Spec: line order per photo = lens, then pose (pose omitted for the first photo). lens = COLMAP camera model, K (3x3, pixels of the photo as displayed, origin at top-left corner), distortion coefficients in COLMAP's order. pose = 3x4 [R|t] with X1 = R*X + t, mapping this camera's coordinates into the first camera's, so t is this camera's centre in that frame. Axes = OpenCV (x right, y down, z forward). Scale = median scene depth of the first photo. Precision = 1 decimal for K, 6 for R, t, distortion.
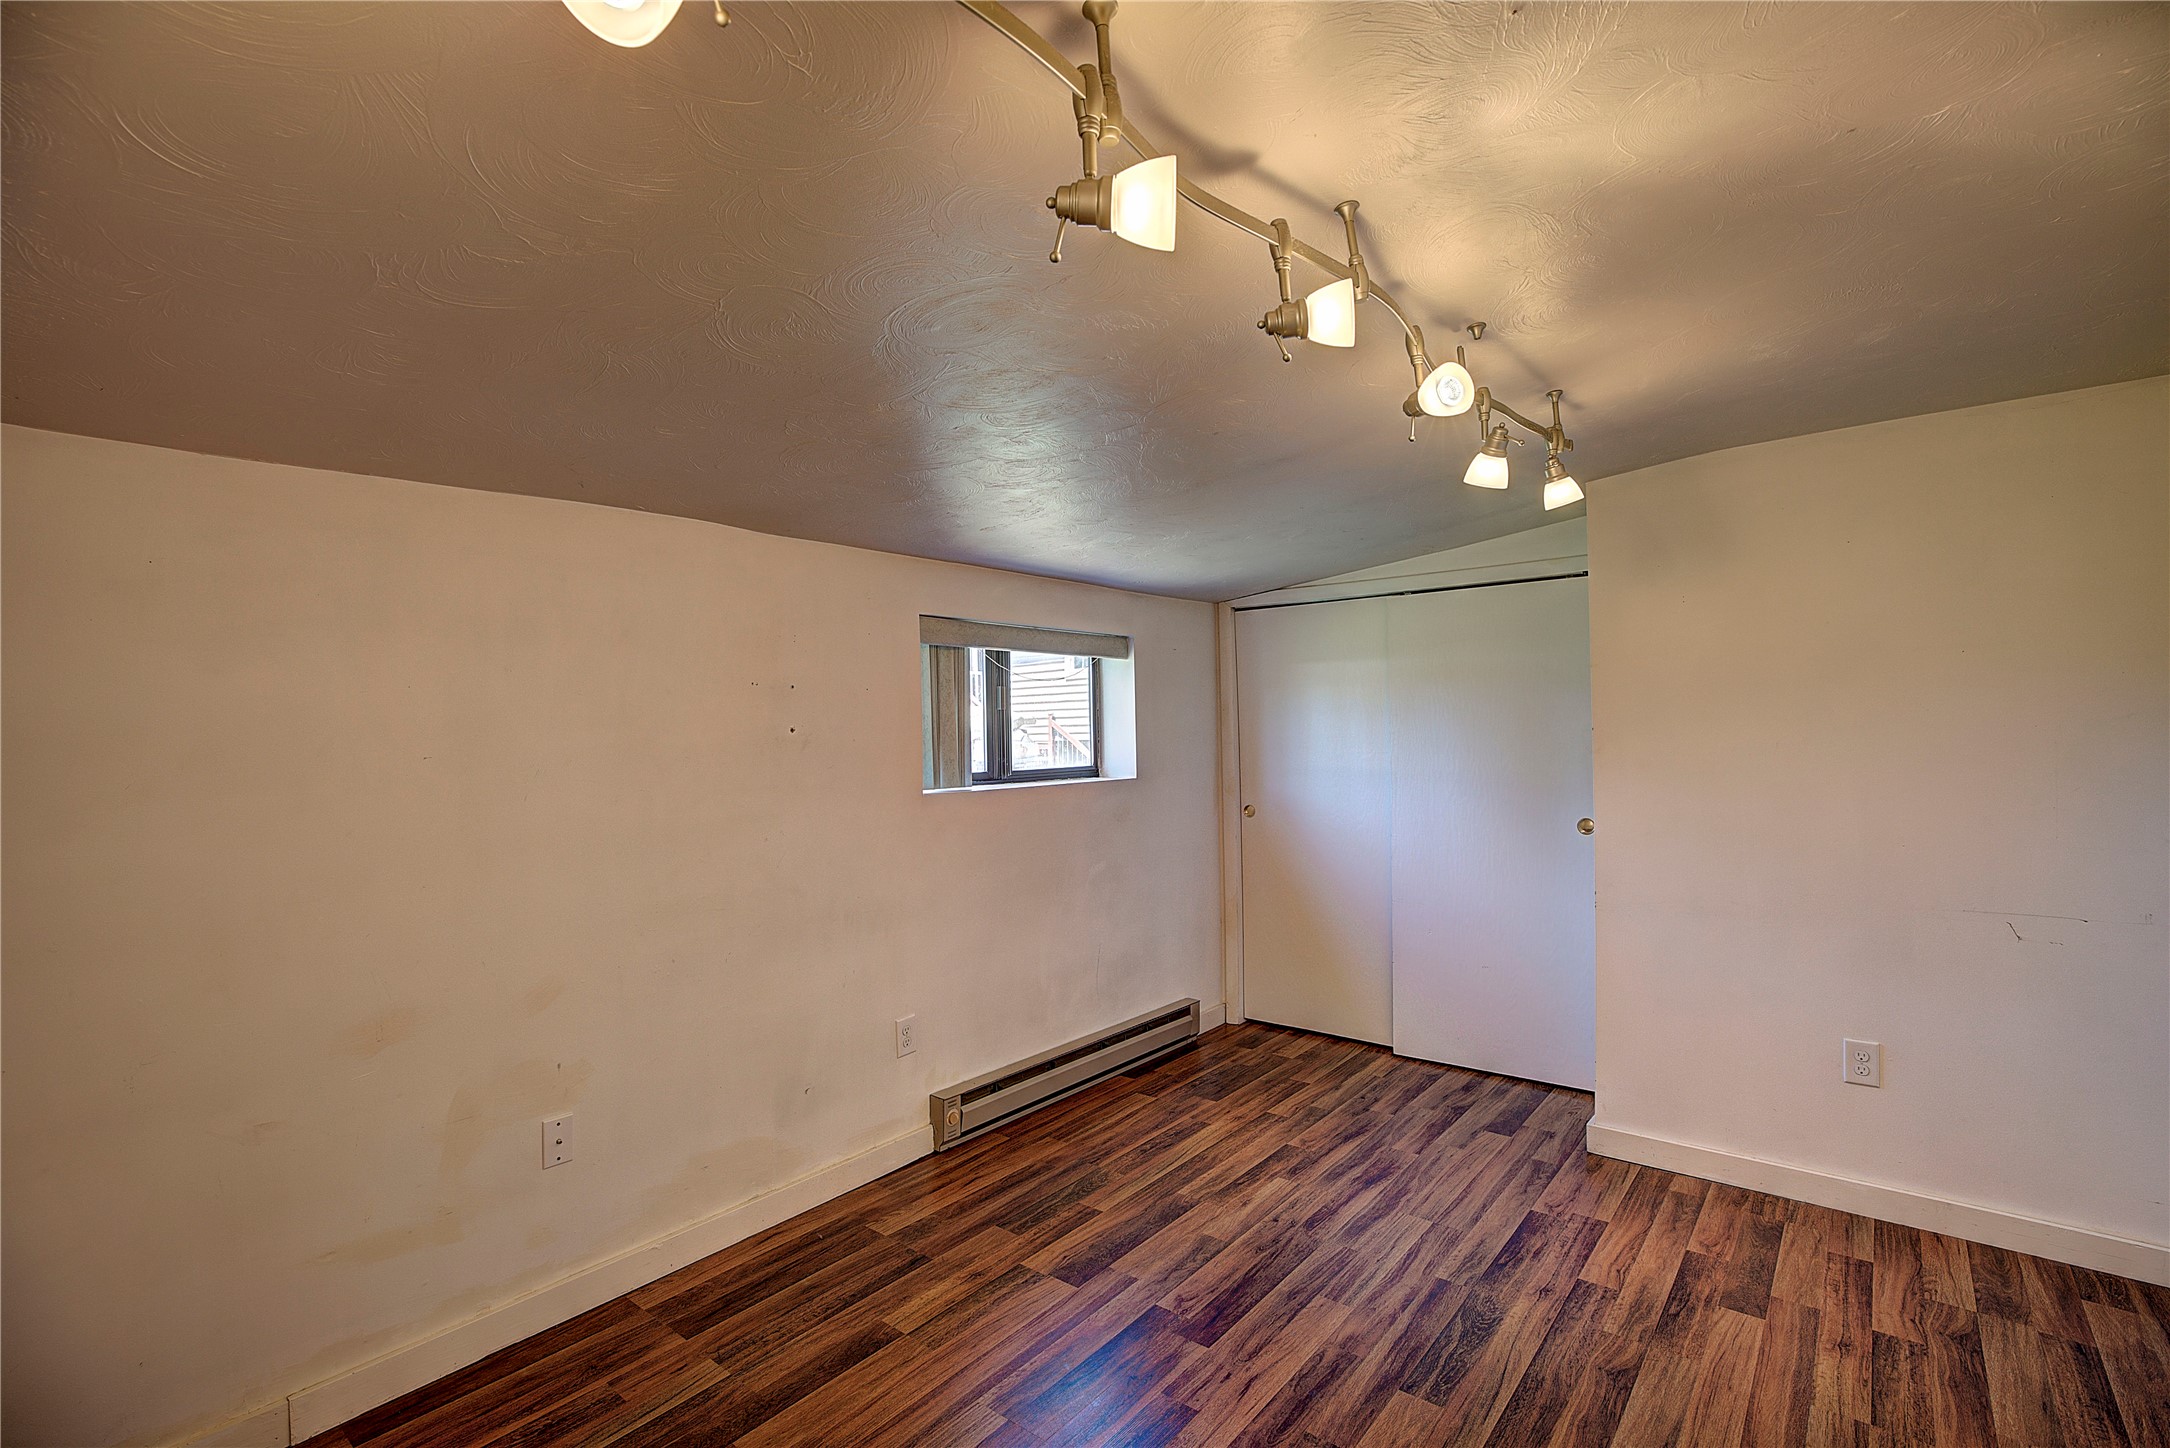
lens RADIAL K [[986.6, 0, 1078.5], [0, 986.6, 720.3], [0, 0, 1]] dist [-0.045616, 0.013985]
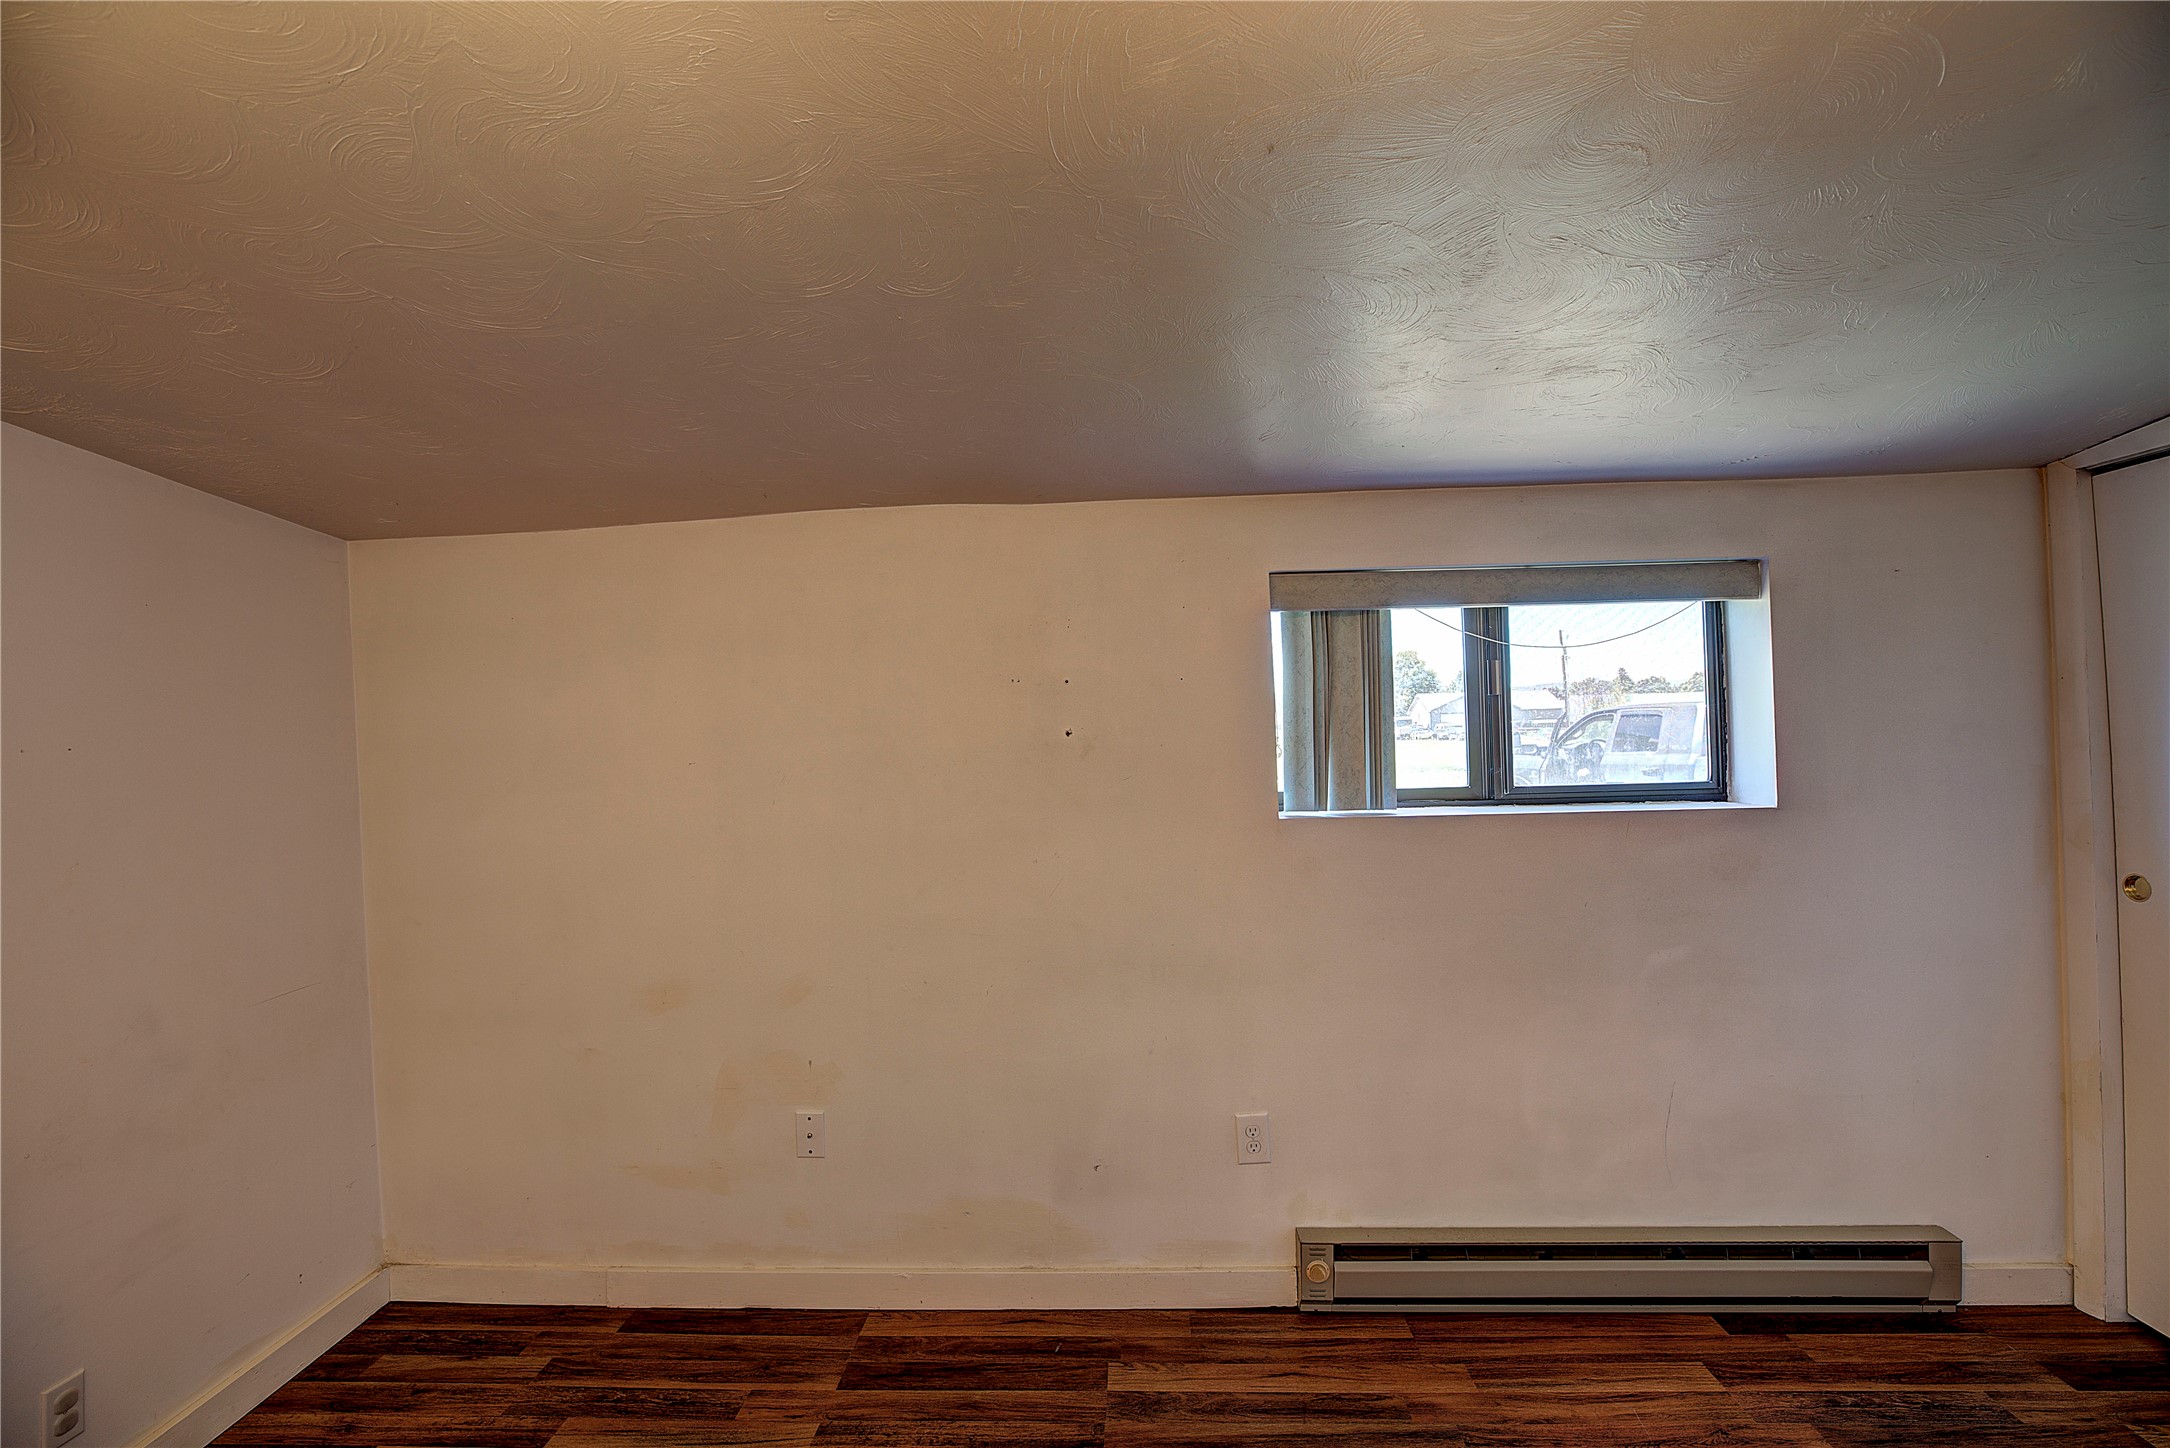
lens RADIAL K [[986.6, 0, 1078.5], [0, 986.6, 720.3], [0, 0, 1]] dist [-0.045616, 0.013985]
pose [[0.595097, -0.006300, -0.803629, 0.332069], [0.023287, 0.999685, 0.009407, -0.007592], [0.803316, -0.024312, 0.595056, 0.436095]]
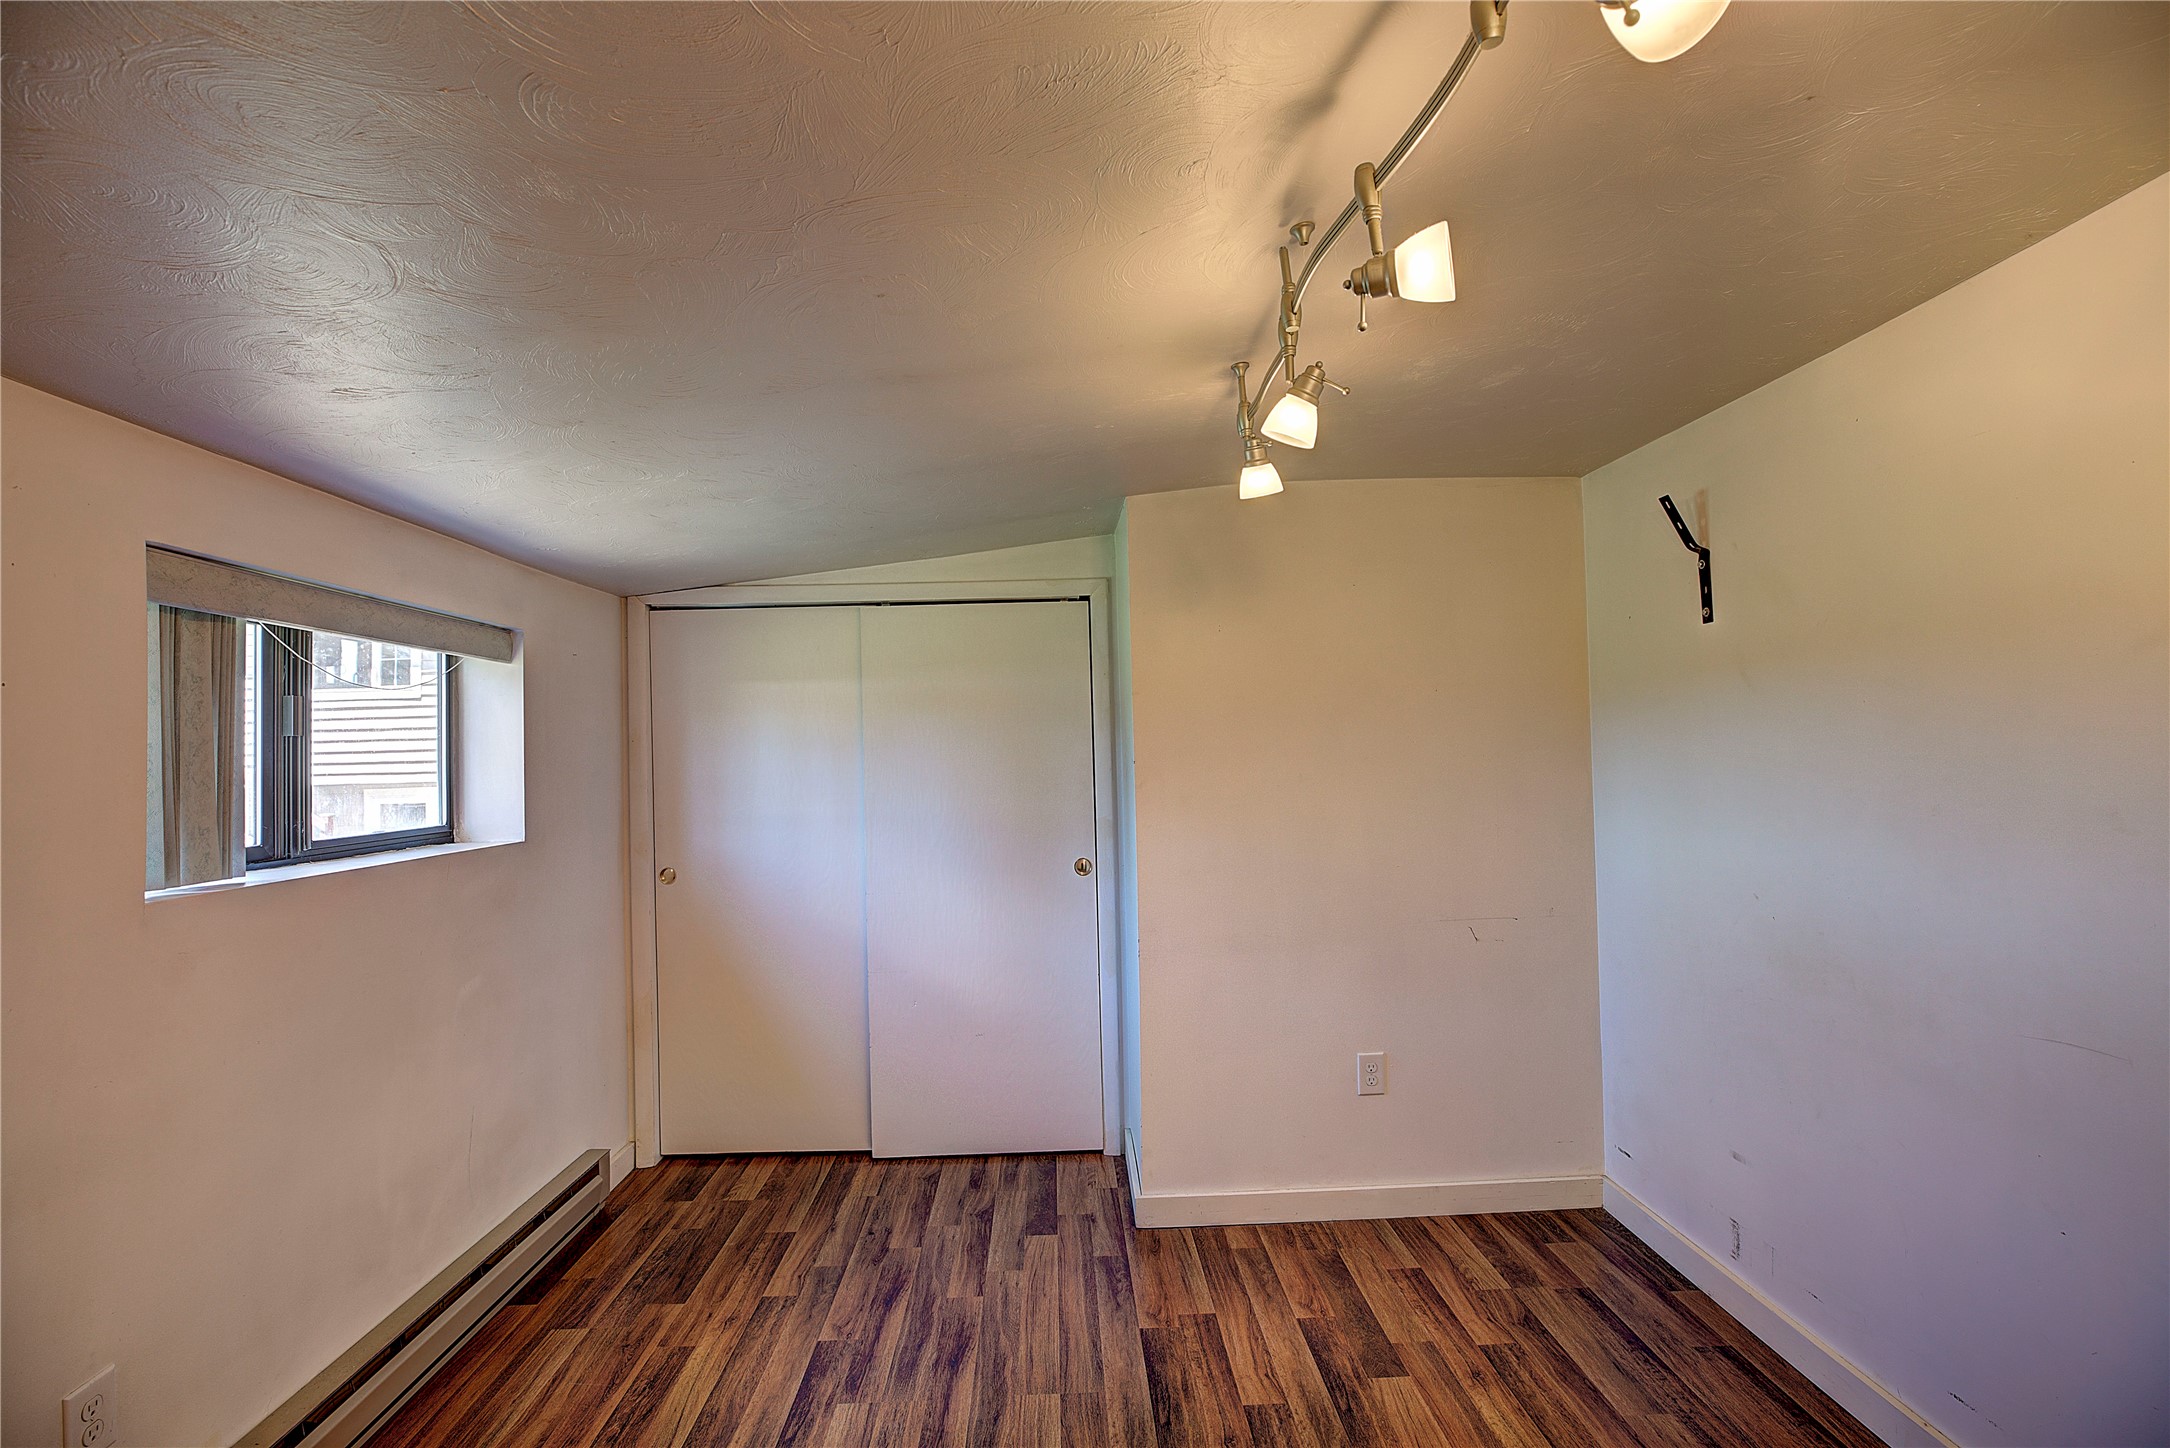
lens RADIAL K [[986.6, 0, 1078.5], [0, 986.6, 720.3], [0, 0, 1]] dist [-0.045616, 0.013985]
pose [[0.749875, 0.020964, 0.661247, -0.121923], [0.004823, 0.999298, -0.037152, 0.003624], [-0.661562, 0.031049, 0.749247, 0.317163]]
